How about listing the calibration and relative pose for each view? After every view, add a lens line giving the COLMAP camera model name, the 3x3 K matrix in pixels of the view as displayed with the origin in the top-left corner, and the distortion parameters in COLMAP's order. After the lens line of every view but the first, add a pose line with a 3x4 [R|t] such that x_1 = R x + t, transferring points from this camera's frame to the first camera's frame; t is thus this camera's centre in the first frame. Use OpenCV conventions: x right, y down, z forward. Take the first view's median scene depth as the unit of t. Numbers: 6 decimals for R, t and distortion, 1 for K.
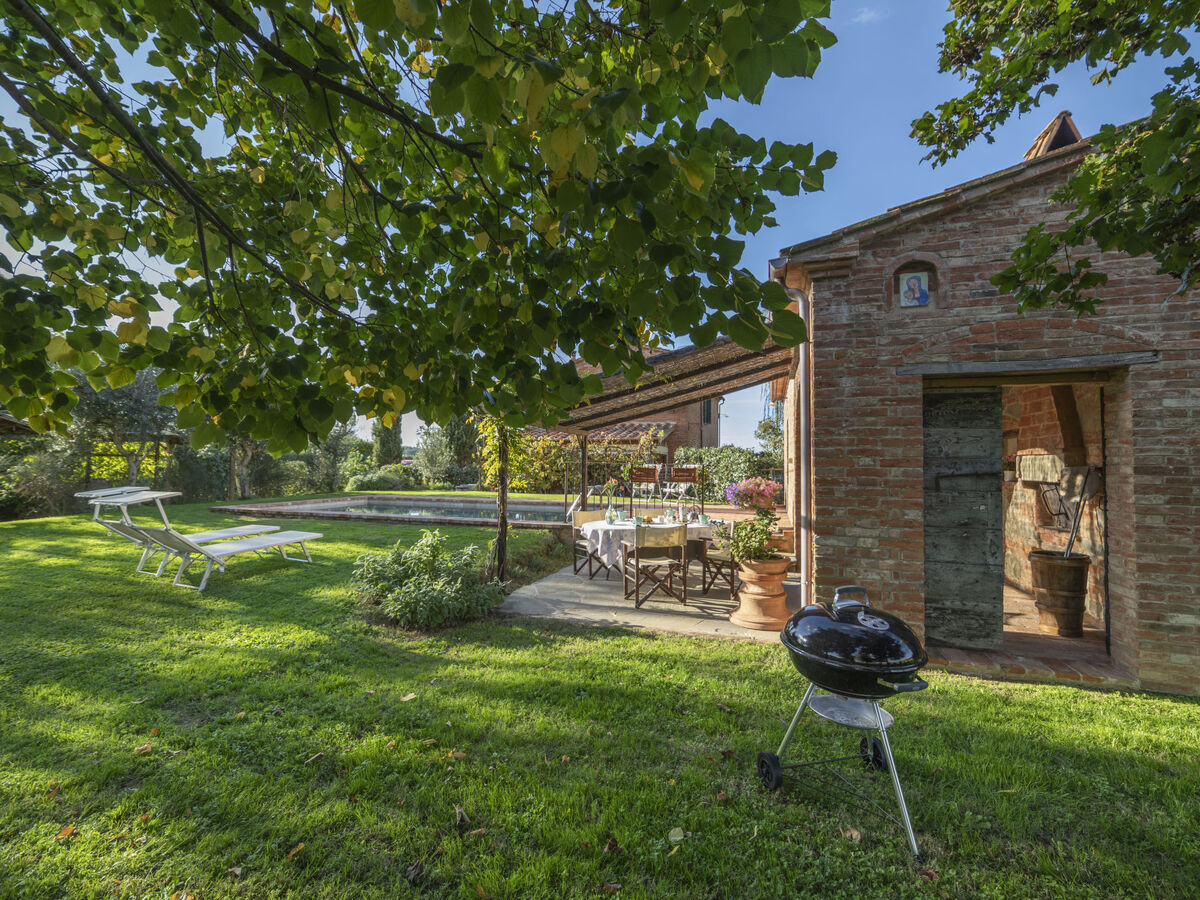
lens RADIAL K [[527.6, 0, 597.9], [0, 527.6, 451.2], [0, 0, 1]] dist [-0.006406, 0.002161]
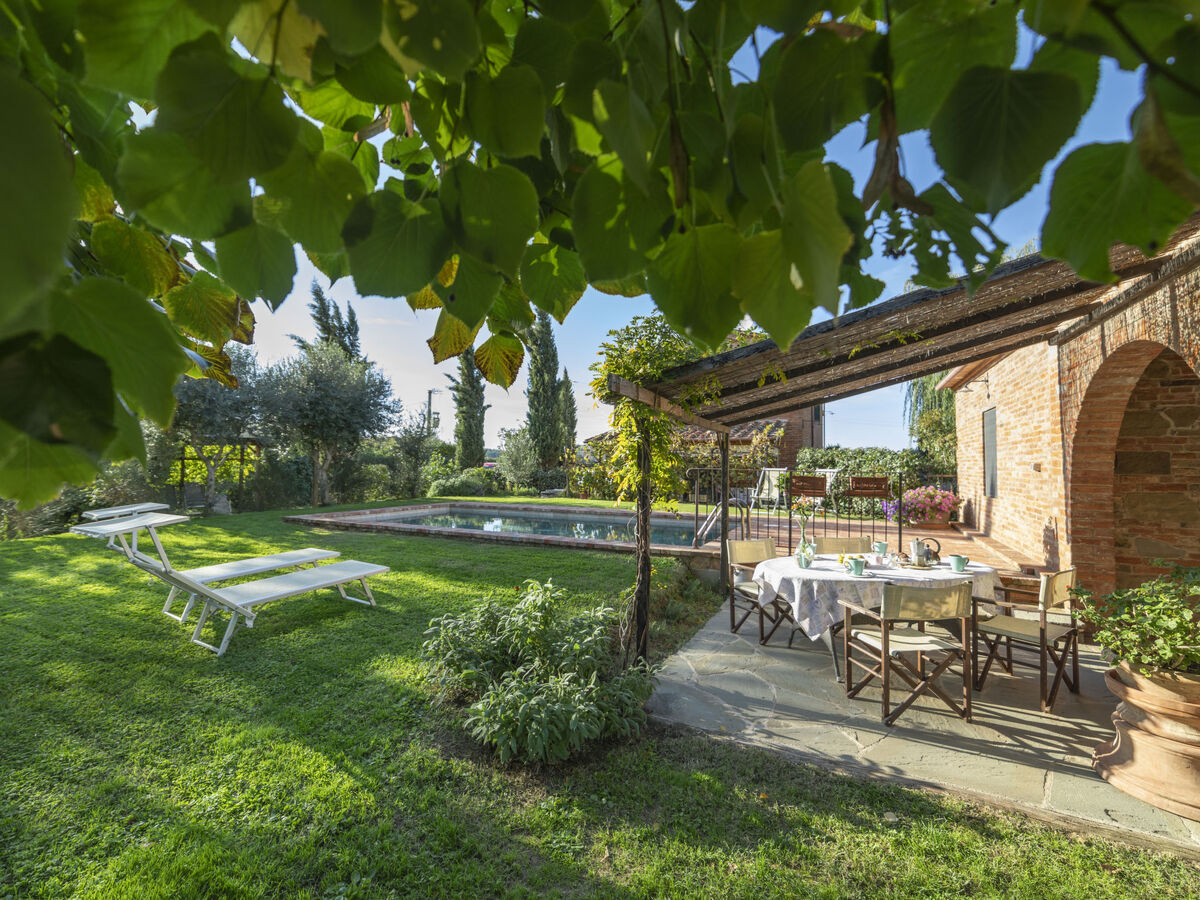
lens RADIAL K [[527.6, 0, 598.0], [0, 527.6, 455.4], [0, 0, 1]] dist [-0.006406, 0.002161]
pose [[0.990209, -0.002500, -0.139570, -0.067096], [0.003171, 0.999984, 0.004586, -0.001404], [0.139556, -0.004984, 0.990202, 0.161468]]
